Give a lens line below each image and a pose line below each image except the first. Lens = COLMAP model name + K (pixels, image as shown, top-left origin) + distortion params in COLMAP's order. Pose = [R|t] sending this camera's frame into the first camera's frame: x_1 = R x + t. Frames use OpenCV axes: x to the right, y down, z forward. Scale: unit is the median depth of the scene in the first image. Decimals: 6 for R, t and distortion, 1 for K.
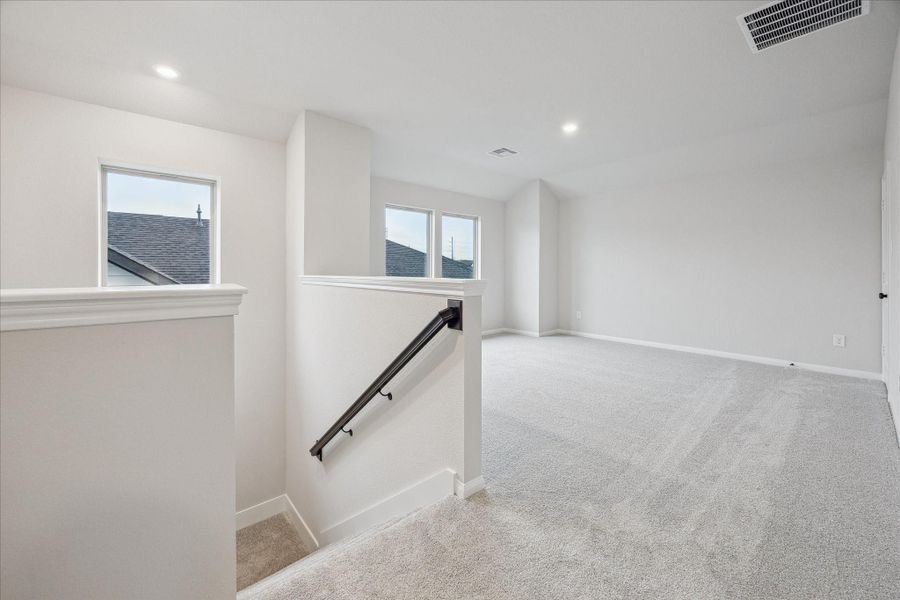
lens RADIAL K [[358.5, 0, 450.8], [0, 358.5, 268.3], [0, 0, 1]] dist [0.000805, 0.000082]
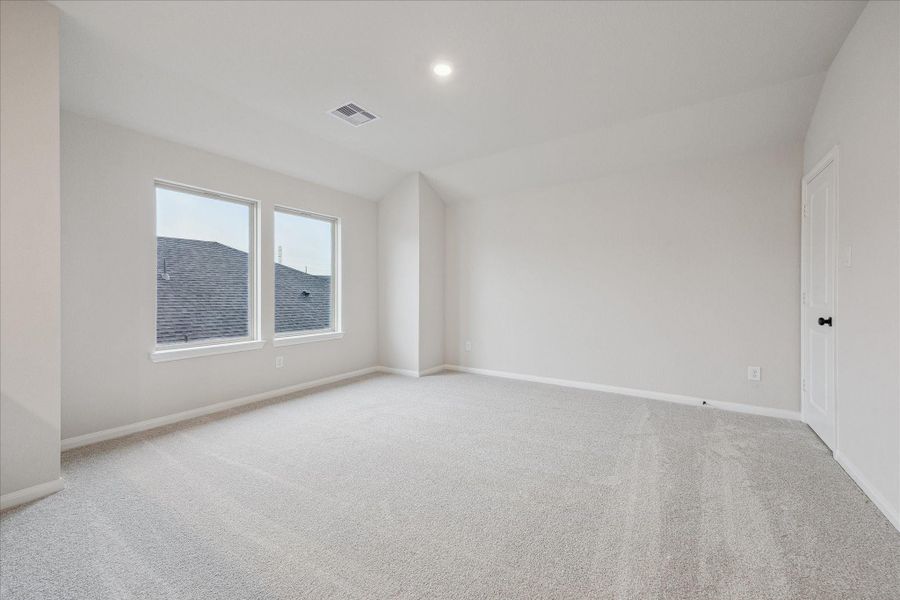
lens RADIAL K [[346.4, 0, 455.1], [0, 346.4, 290.4], [0, 0, 1]] dist [0.000499, -0.000010]
pose [[0.965273, -0.000957, 0.261240, 0.129111], [0.000949, 1.000000, 0.000157, 0.004619], [-0.261240, 0.000096, 0.965274, 0.264908]]
